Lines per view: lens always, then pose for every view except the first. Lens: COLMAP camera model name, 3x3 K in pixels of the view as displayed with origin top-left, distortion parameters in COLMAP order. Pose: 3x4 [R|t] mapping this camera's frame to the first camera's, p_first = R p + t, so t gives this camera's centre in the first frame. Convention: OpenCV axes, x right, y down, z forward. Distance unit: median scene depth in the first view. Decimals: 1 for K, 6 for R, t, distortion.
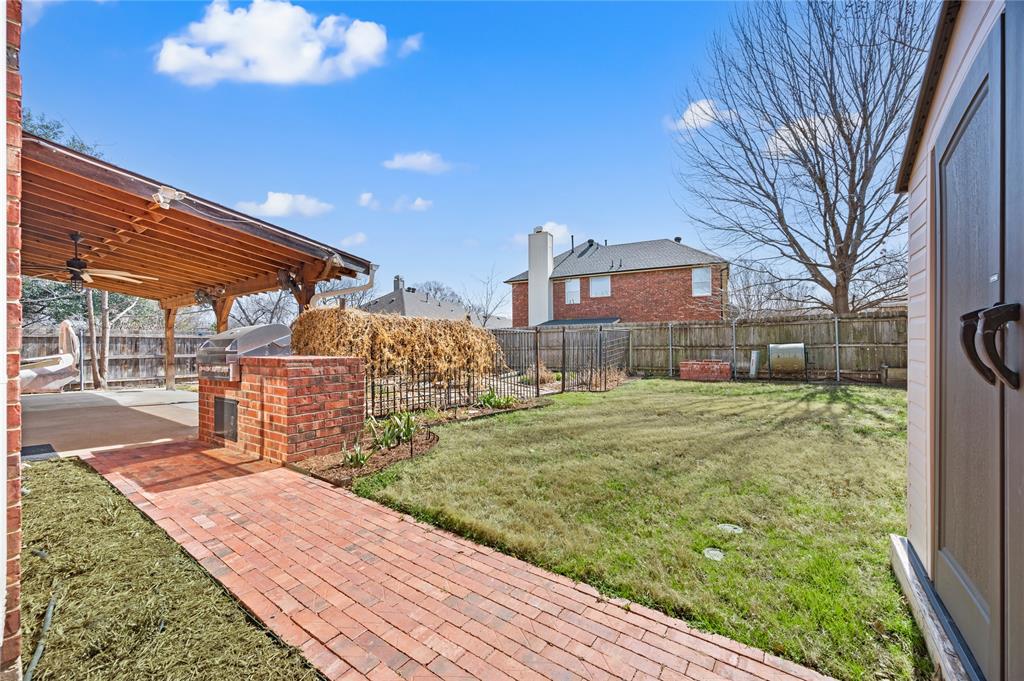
lens RADIAL K [[406.0, 0, 511.1], [0, 406.0, 341.9], [0, 0, 1]] dist [0.002433, 0.000251]
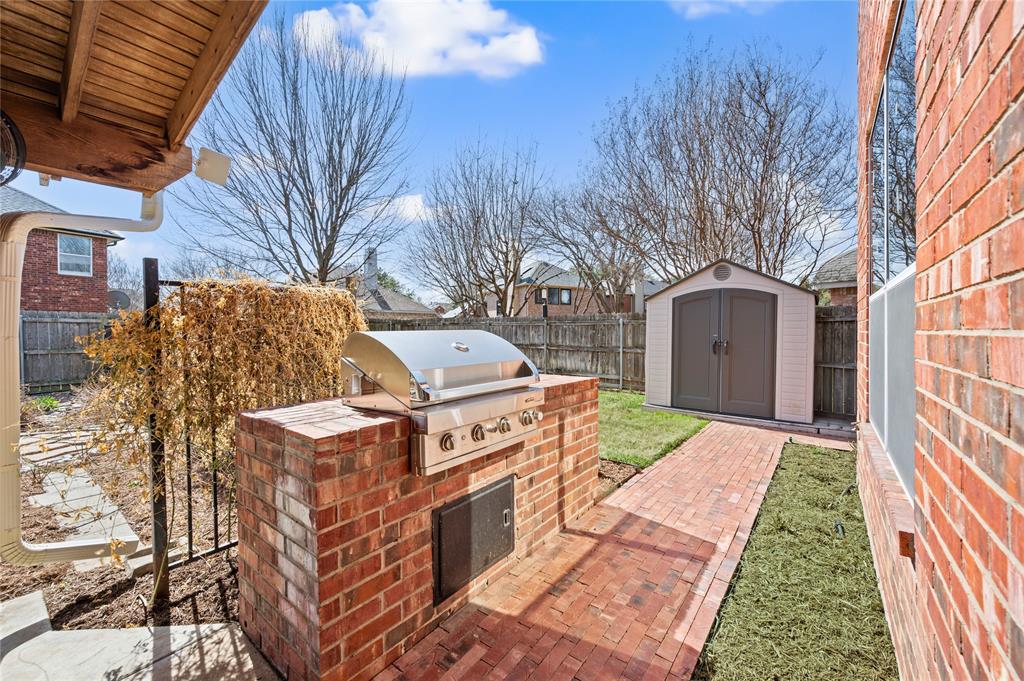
lens RADIAL K [[406.0, 0, 515.9], [0, 406.0, 338.9], [0, 0, 1]] dist [0.002433, 0.000251]
pose [[0.029807, -0.010636, 0.999499, -0.203842], [-0.000758, 0.999943, 0.010663, -0.007389], [-0.999555, -0.001075, 0.029797, 0.164151]]
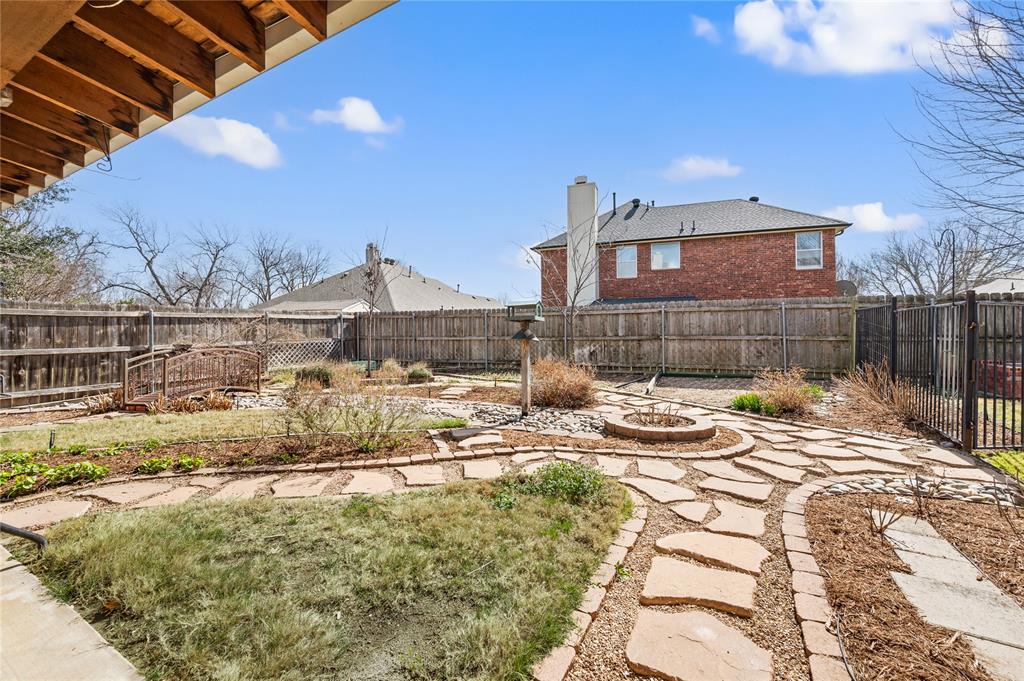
lens RADIAL K [[406.0, 0, 514.5], [0, 406.0, 333.0], [0, 0, 1]] dist [0.002433, 0.000251]
pose [[0.992064, 0.004068, 0.125669, -0.154384], [-0.005779, 0.999895, 0.013253, 0.000617], [-0.125602, -0.013874, 0.991984, 0.264986]]
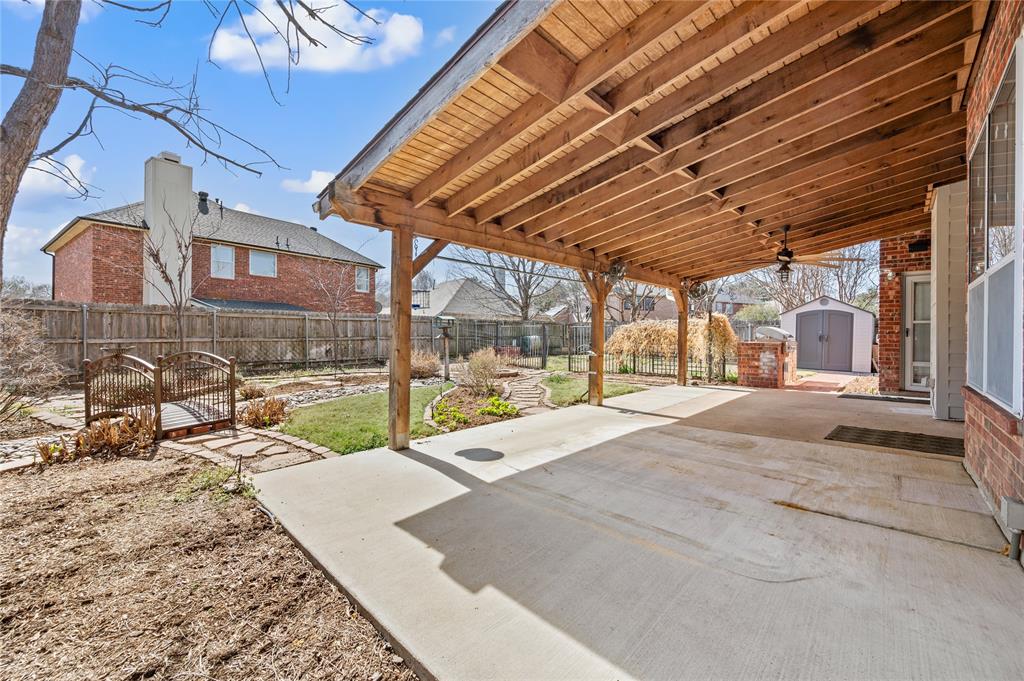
lens RADIAL K [[406.0, 0, 510.1], [0, 406.0, 335.3], [0, 0, 1]] dist [0.002433, 0.000251]
pose [[0.132031, 0.007167, 0.991220, -0.521661], [-0.015809, 0.999862, -0.005124, 0.005871], [-0.991120, -0.014993, 0.132126, 0.376256]]
